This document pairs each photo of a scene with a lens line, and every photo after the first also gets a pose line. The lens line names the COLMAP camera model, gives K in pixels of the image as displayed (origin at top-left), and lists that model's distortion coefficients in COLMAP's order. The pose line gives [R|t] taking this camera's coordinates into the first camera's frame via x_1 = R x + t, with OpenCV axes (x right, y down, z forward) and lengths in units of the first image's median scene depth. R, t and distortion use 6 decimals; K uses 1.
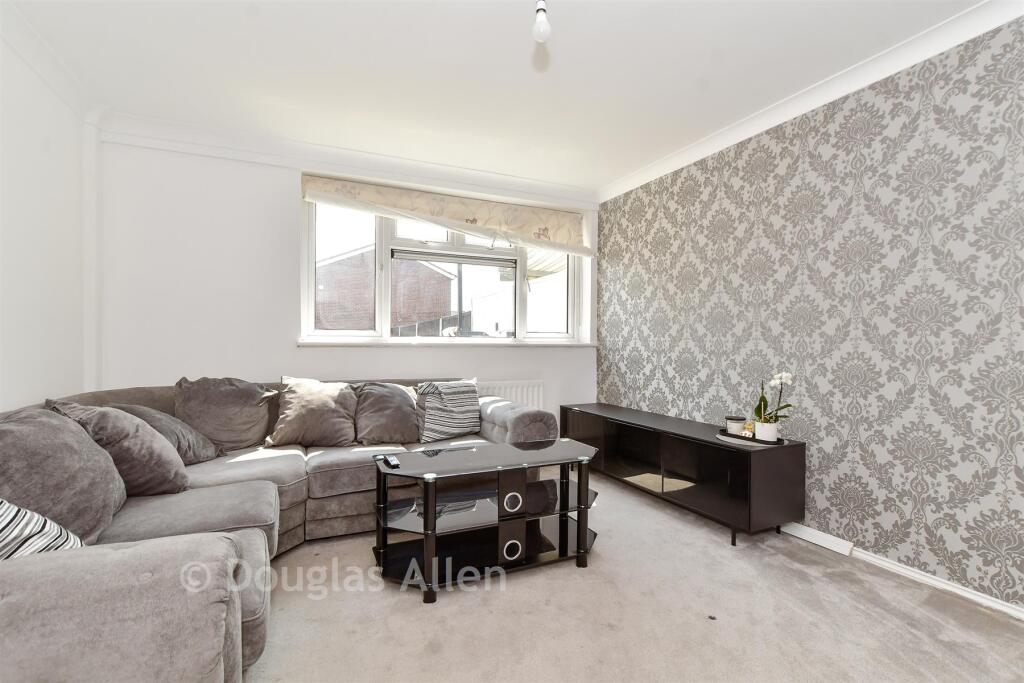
lens RADIAL K [[451.1, 0, 508.4], [0, 451.1, 341.6], [0, 0, 1]] dist [-0.014836, 0.001527]
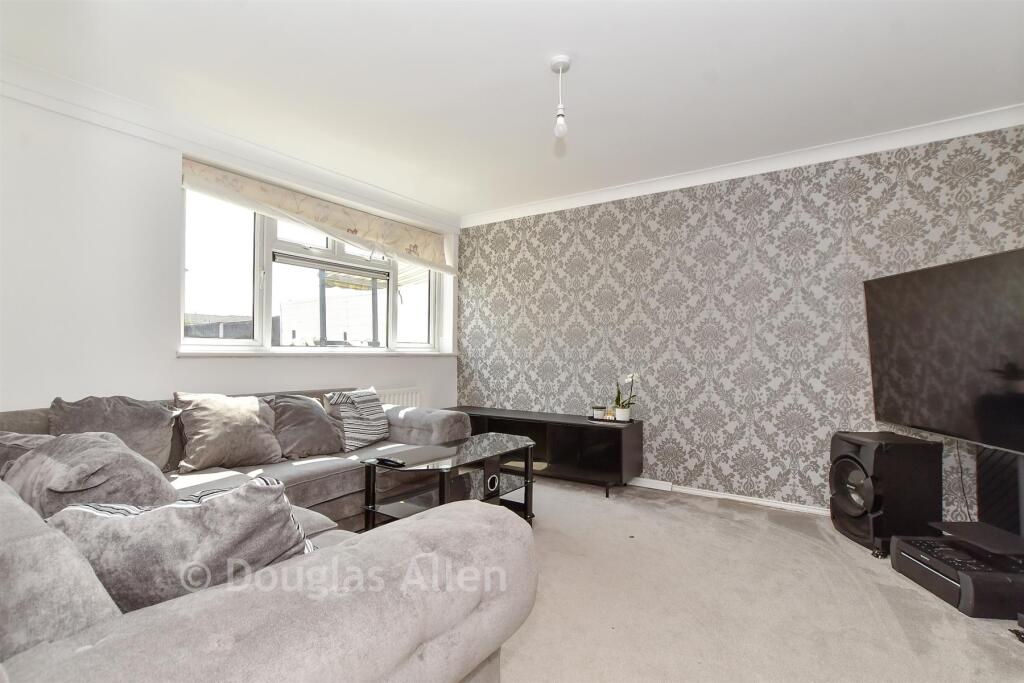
lens RADIAL K [[451.1, 0, 517.3], [0, 451.1, 346.7], [0, 0, 1]] dist [-0.014836, 0.001527]
pose [[0.867258, 0.005477, 0.497829, -0.337764], [-0.001369, 0.999962, -0.008617, -0.002888], [-0.497857, 0.006792, 0.867232, -0.062024]]
